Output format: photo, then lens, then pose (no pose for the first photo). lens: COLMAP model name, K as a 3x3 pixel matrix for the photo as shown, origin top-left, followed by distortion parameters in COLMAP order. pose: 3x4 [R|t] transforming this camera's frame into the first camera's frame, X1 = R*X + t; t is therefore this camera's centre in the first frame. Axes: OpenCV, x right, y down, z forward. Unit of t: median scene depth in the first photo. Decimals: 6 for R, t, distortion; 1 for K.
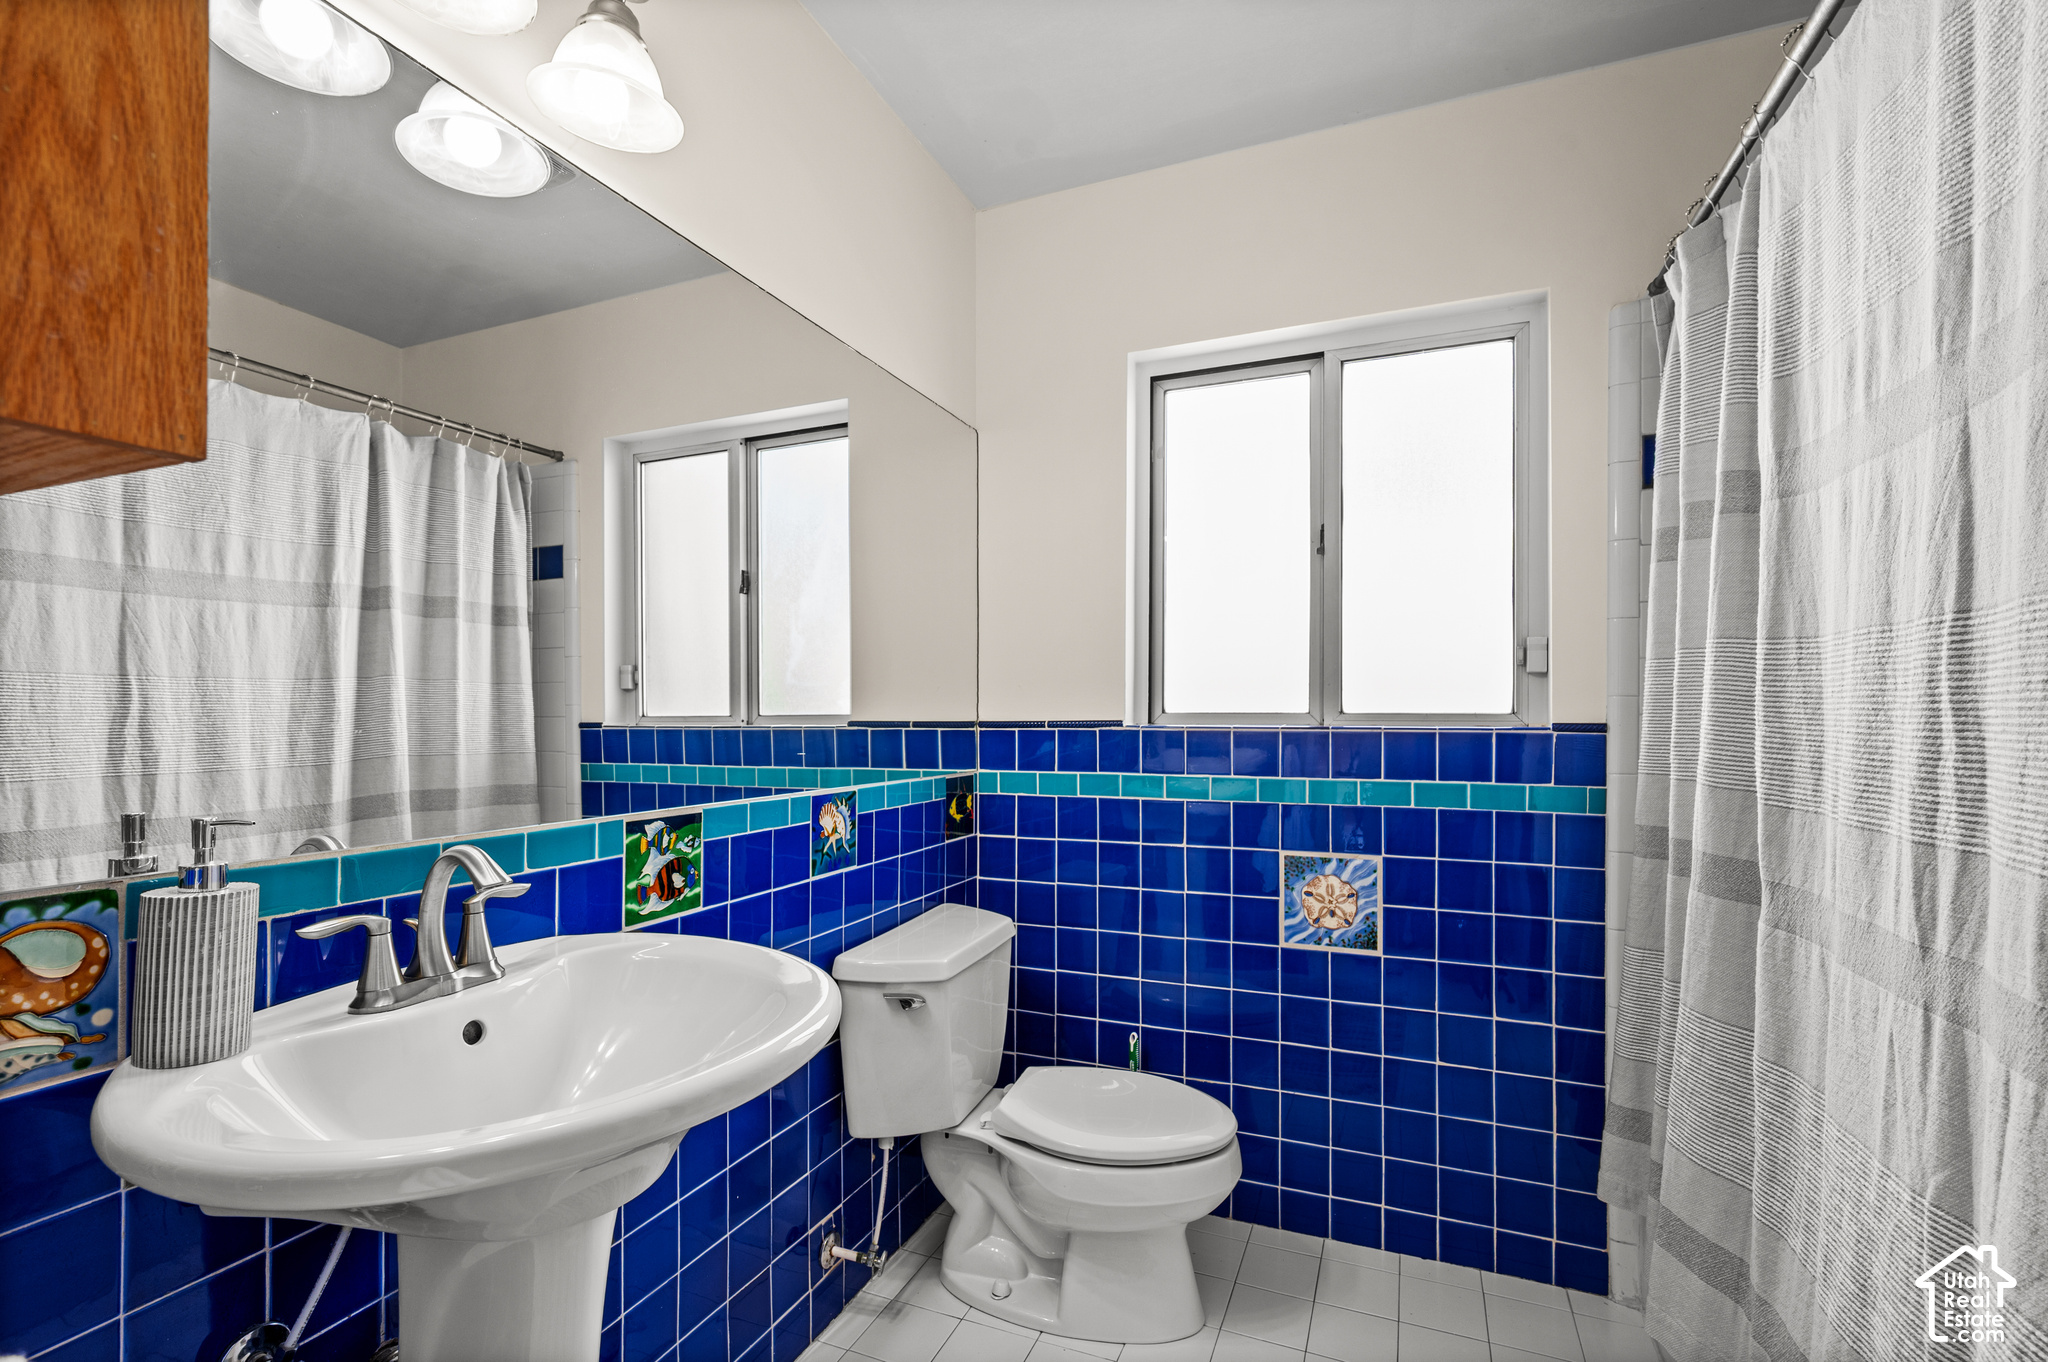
lens RADIAL K [[931.9, 0, 1022.0], [0, 931.9, 694.3], [0, 0, 1]] dist [0.000111, 0.000002]
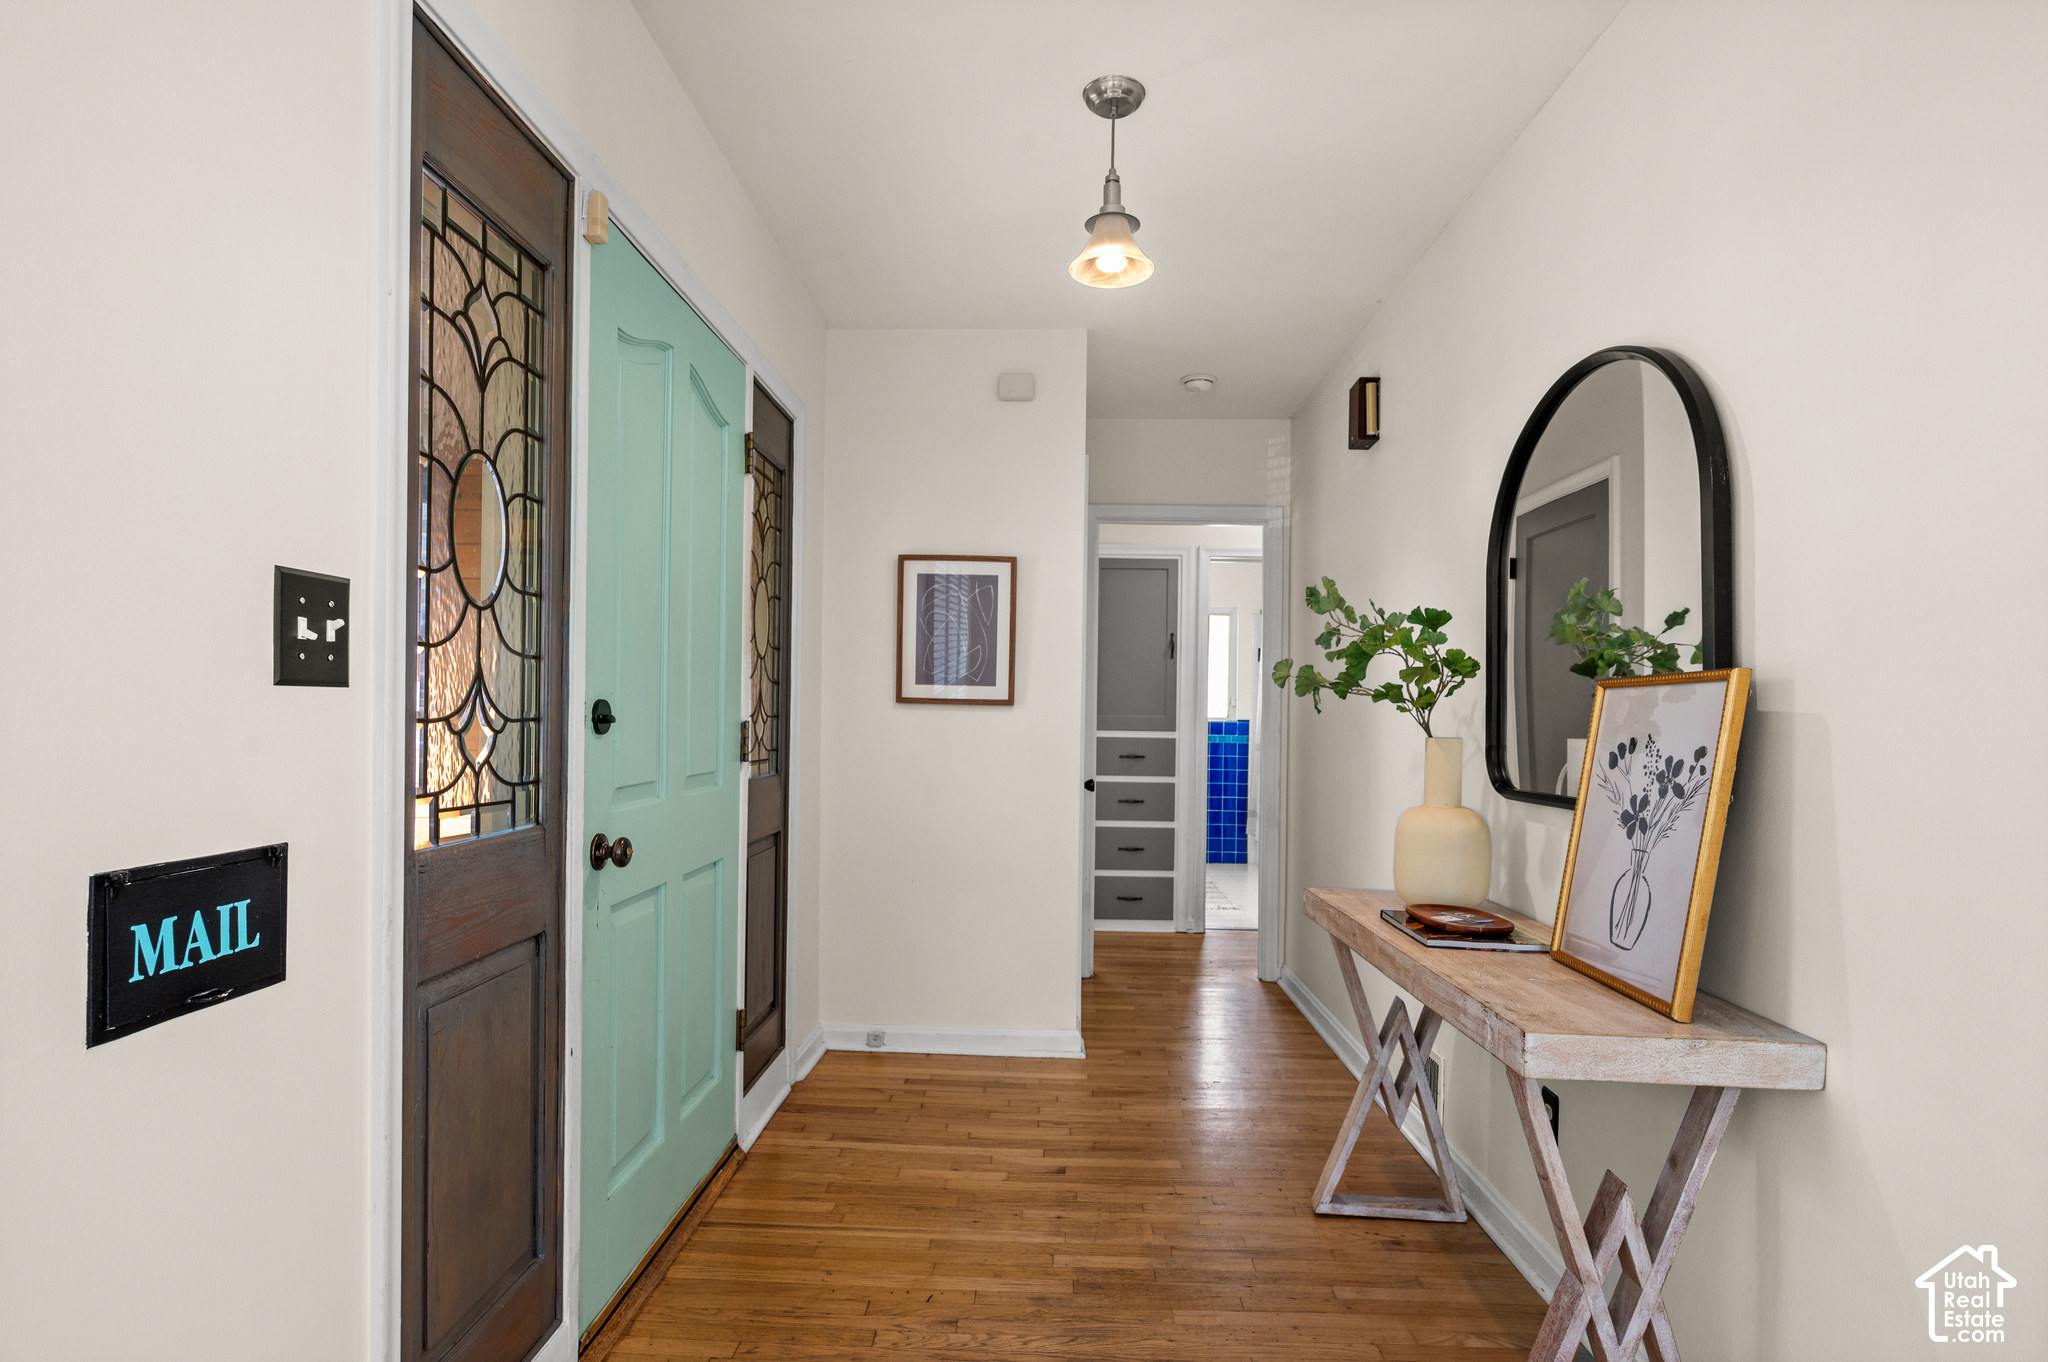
lens RADIAL K [[1062.3, 0, 1021.9], [0, 1062.3, 692.7], [0, 0, 1]] dist [-0.000031, 0.000000]
pose [[0.933998, 0.012491, 0.357059, -1.918125], [-0.010690, 0.999918, -0.007017, -0.045337], [-0.357118, 0.002737, 0.934055, -2.922611]]
